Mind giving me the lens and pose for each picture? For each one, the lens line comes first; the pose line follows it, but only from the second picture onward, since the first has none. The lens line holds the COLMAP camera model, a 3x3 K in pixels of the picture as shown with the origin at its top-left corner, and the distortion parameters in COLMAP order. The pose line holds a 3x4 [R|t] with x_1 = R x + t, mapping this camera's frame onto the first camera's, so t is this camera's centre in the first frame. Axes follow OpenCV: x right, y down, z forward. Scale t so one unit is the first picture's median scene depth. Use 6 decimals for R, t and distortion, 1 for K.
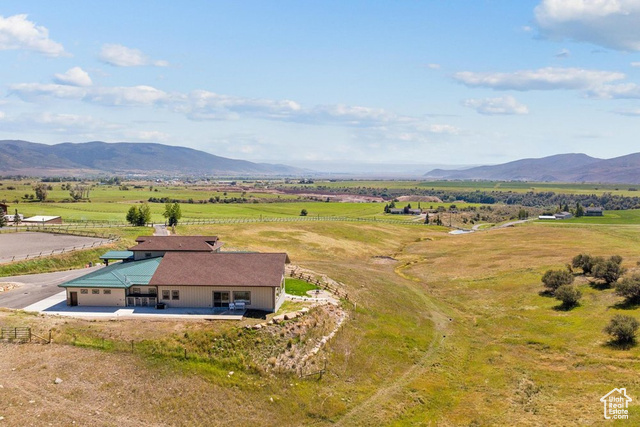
lens RADIAL K [[447.7, 0, 324.0], [0, 447.7, 212.4], [0, 0, 1]] dist [-0.037990, -0.007033]
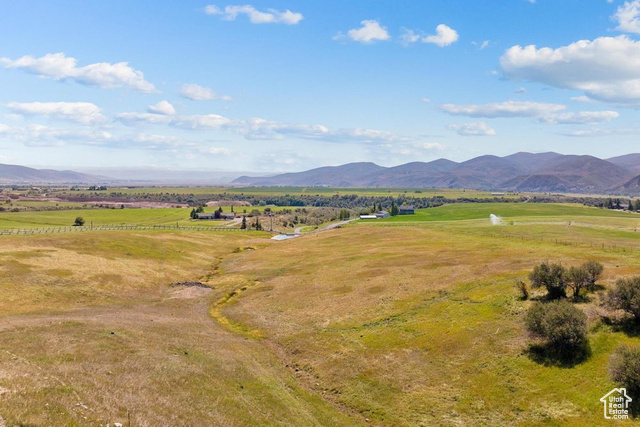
lens RADIAL K [[447.7, 0, 324.0], [0, 447.7, 212.4], [0, 0, 1]] dist [-0.037990, -0.007033]
pose [[0.911223, -0.029834, 0.410831, 0.018491], [0.036642, 0.999291, -0.008703, 0.004890], [-0.410280, 0.022984, 0.911670, 0.127591]]
